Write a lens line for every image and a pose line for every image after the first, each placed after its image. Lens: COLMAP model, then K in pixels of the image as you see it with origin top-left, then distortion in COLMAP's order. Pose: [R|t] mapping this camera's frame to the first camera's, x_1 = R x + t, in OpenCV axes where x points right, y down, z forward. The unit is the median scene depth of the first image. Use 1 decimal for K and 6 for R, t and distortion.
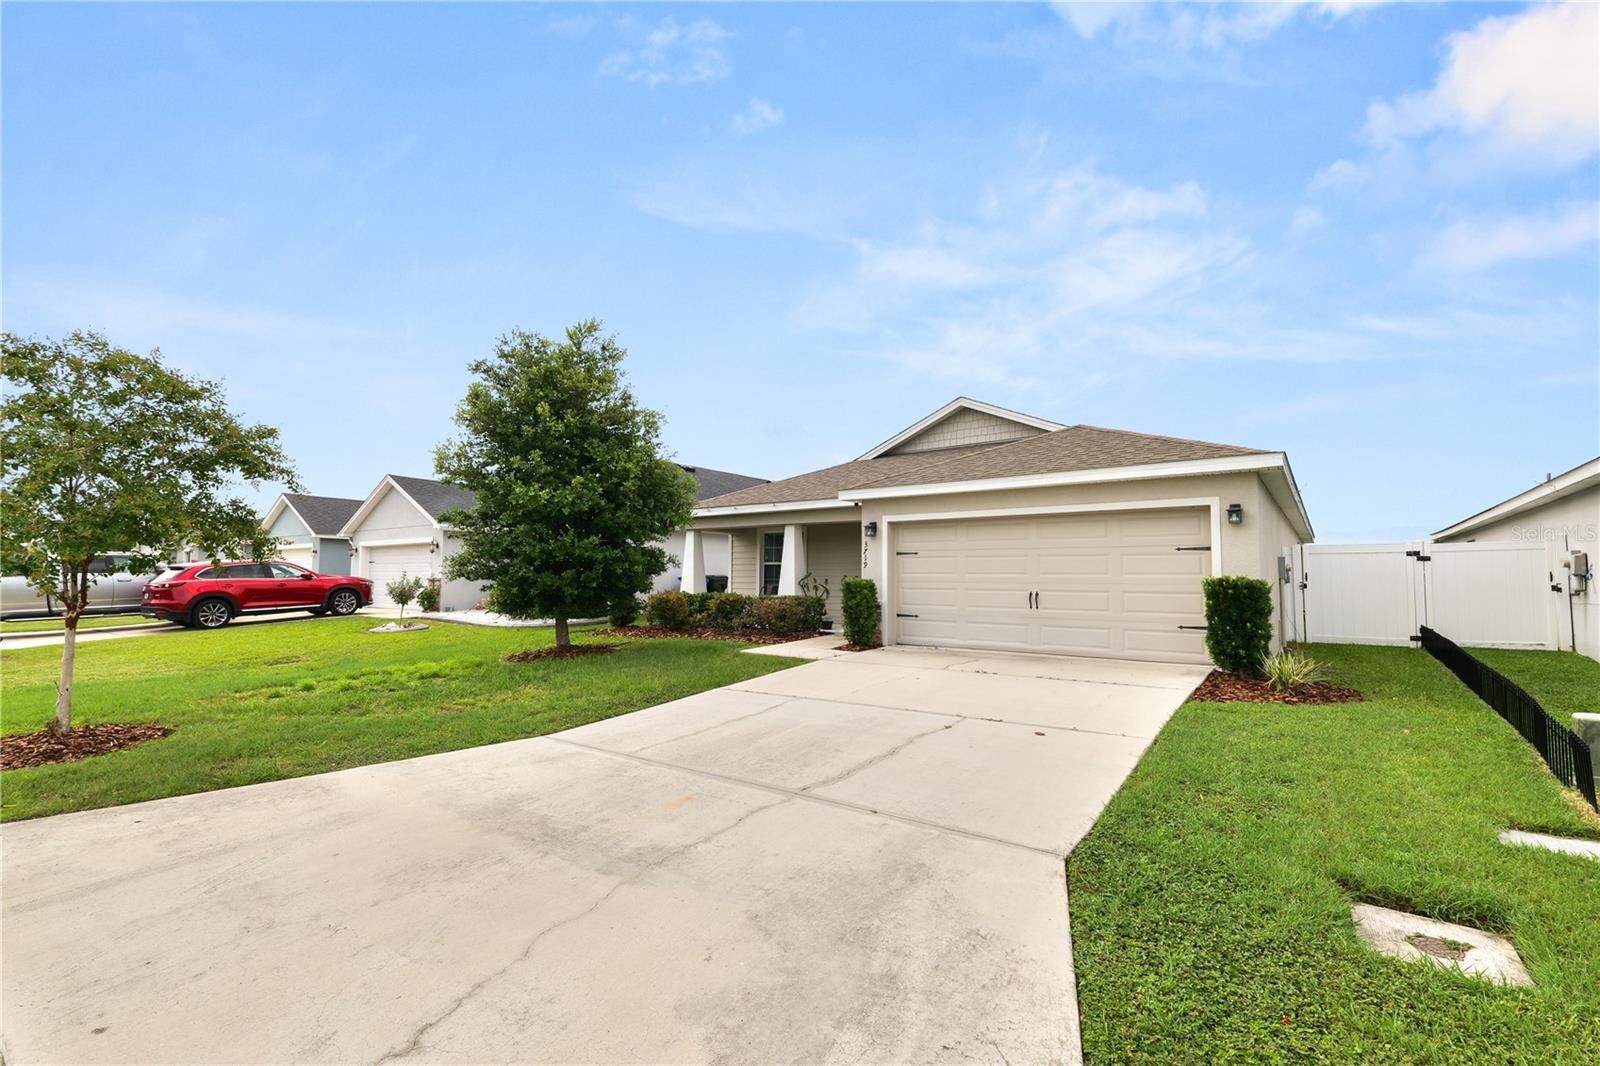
lens RADIAL K [[698.3, 0, 797.1], [0, 698.3, 534.1], [0, 0, 1]] dist [0.001292, 0.001930]
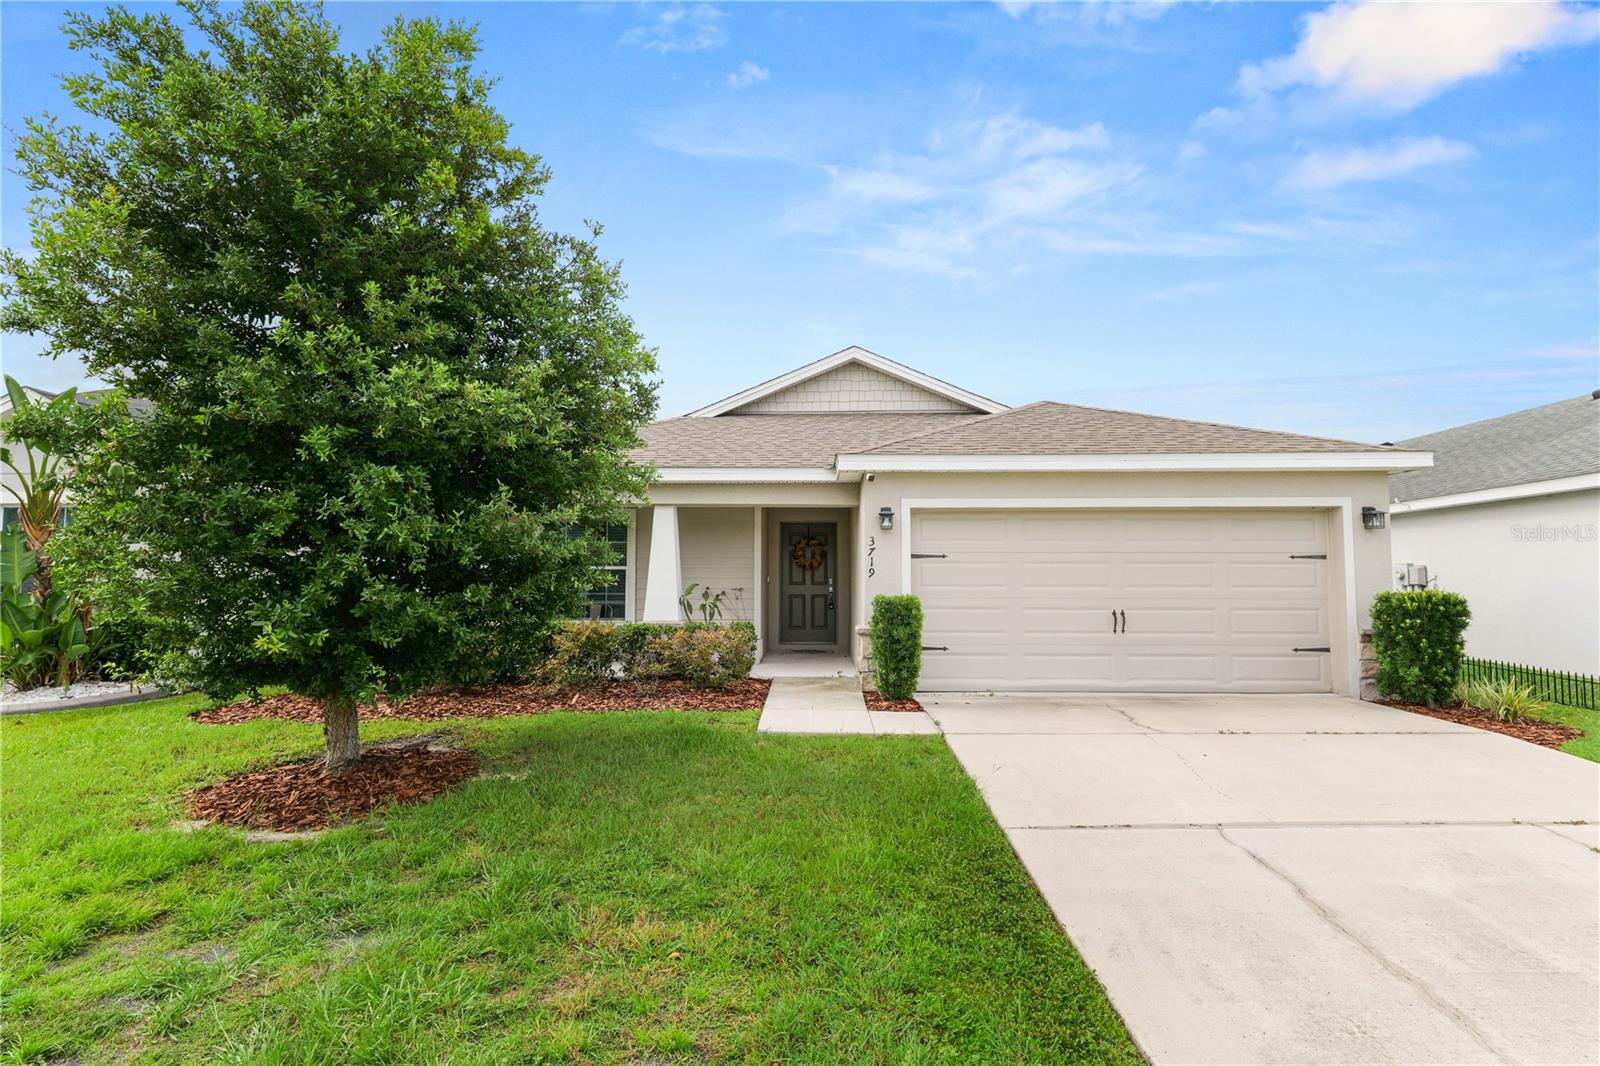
lens RADIAL K [[804.5, 0, 791.6], [0, 804.5, 529.8], [0, 0, 1]] dist [0.012571, -0.004445]
pose [[0.815446, 0.035395, 0.577750, -0.397706], [-0.031770, 0.999361, -0.016385, 0.019109], [-0.577961, -0.004994, 0.816049, 0.440222]]
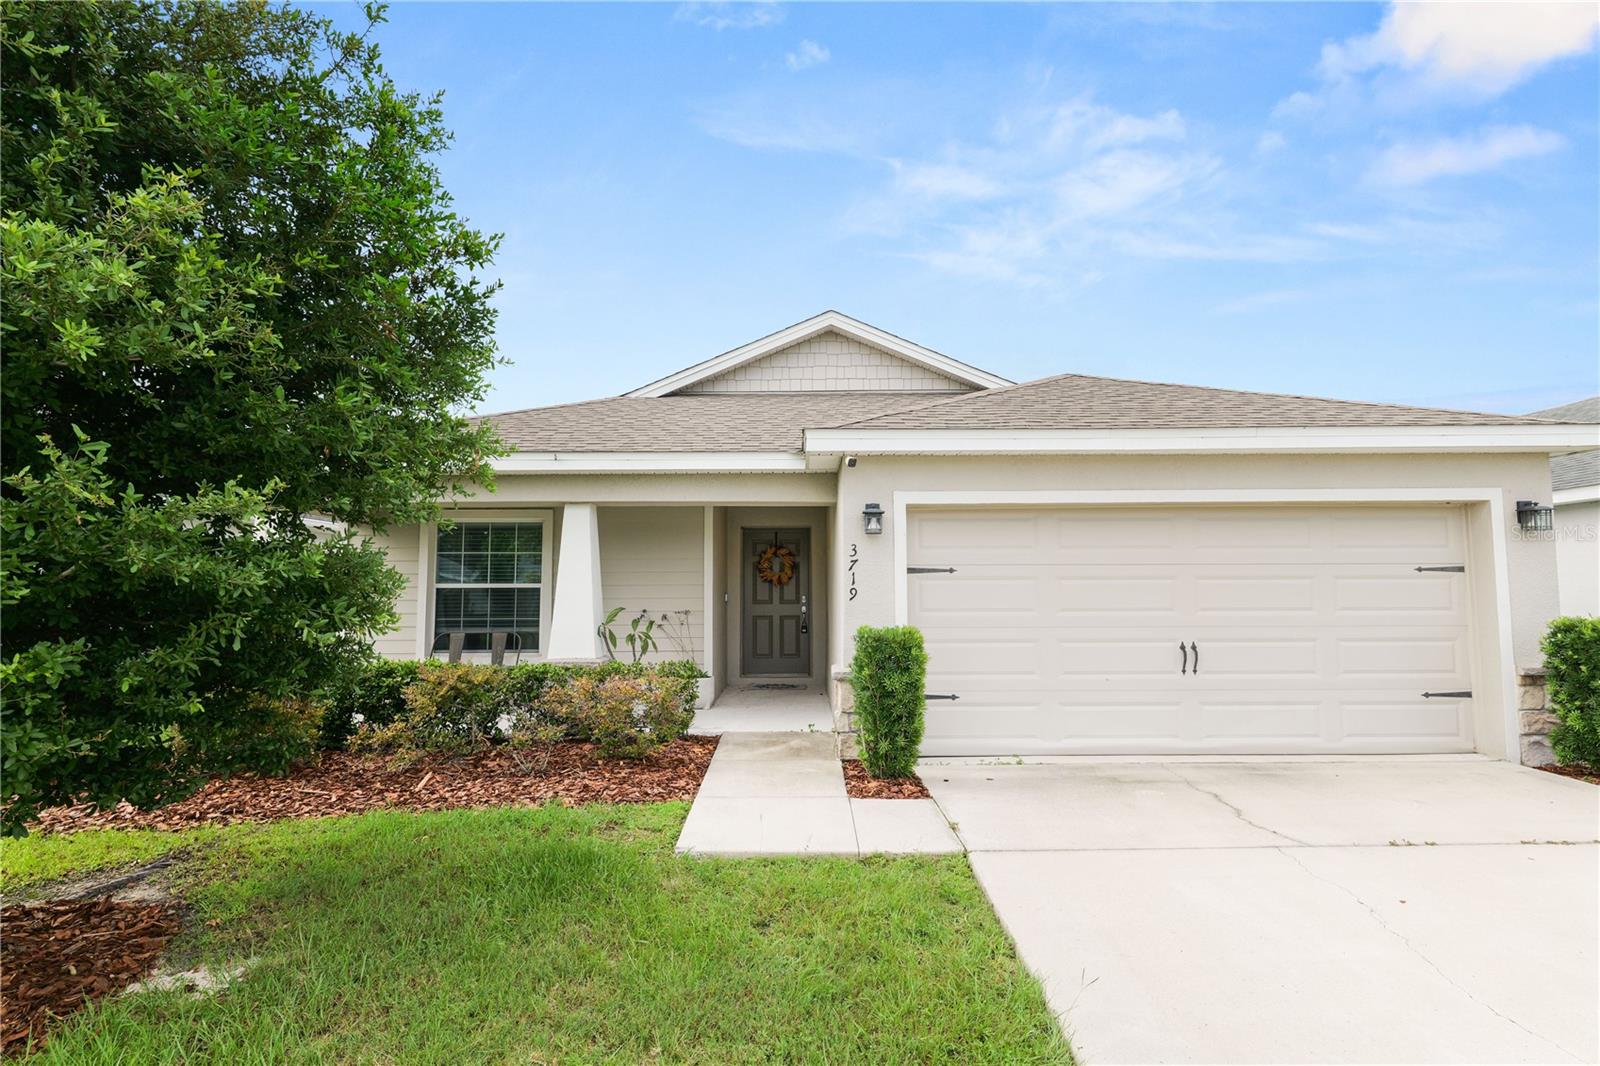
lens RADIAL K [[804.5, 0, 796.4], [0, 804.5, 533.0], [0, 0, 1]] dist [0.012571, -0.004445]
pose [[0.798980, 0.036214, 0.600266, -0.259886], [-0.027475, 0.999341, -0.023720, 0.017345], [-0.600730, 0.002460, 0.799448, 0.598352]]
